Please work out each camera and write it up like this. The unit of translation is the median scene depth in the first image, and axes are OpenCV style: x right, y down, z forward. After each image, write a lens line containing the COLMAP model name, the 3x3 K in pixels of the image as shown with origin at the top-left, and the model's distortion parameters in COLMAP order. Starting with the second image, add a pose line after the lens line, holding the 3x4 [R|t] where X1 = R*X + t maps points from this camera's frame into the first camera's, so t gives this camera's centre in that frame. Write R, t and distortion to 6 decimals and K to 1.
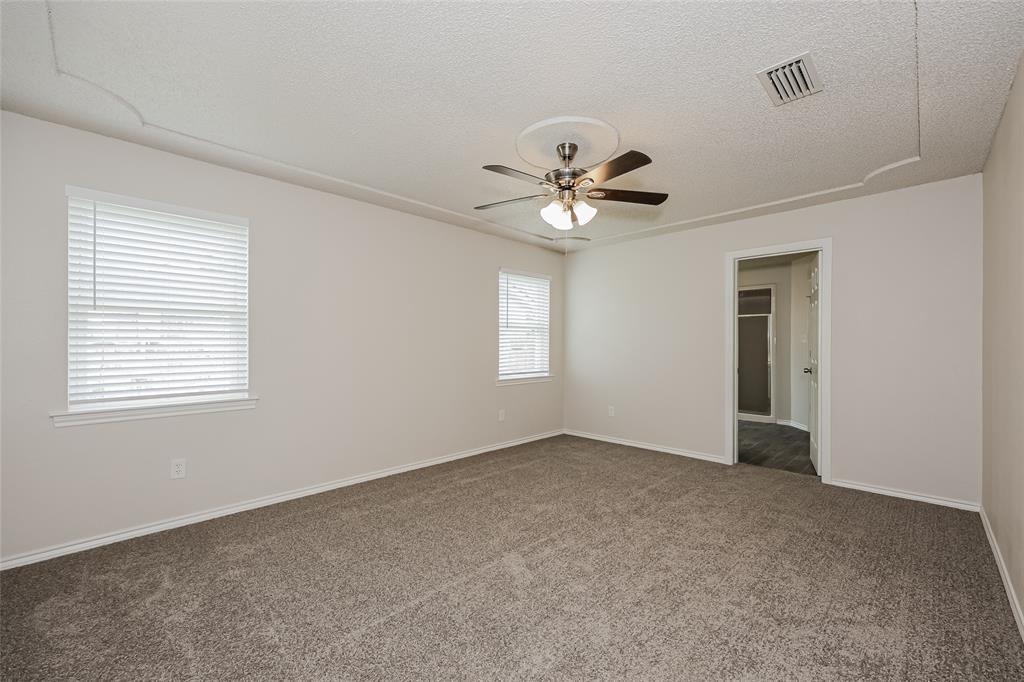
lens RADIAL K [[420.3, 0, 517.3], [0, 420.3, 339.1], [0, 0, 1]] dist [0.013755, 0.000311]
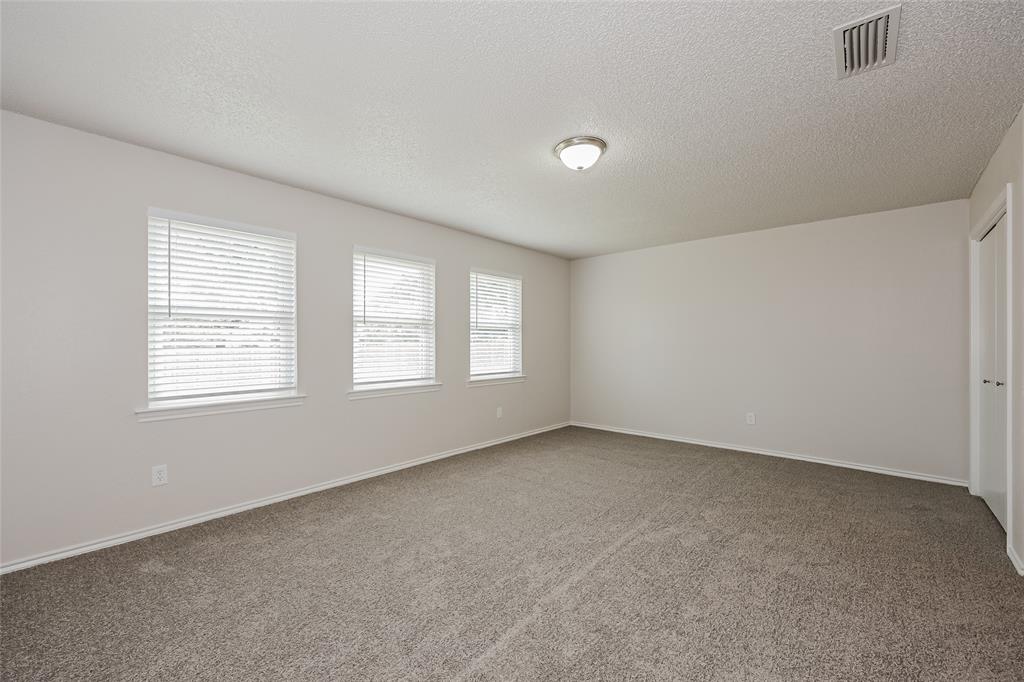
lens RADIAL K [[420.3, 0, 513.0], [0, 420.3, 342.1], [0, 0, 1]] dist [0.013755, 0.000311]
pose [[0.998175, -0.008275, 0.059821, -0.137831], [0.008027, 0.999958, 0.004383, -0.000426], [-0.059855, -0.003895, 0.998200, -0.133393]]
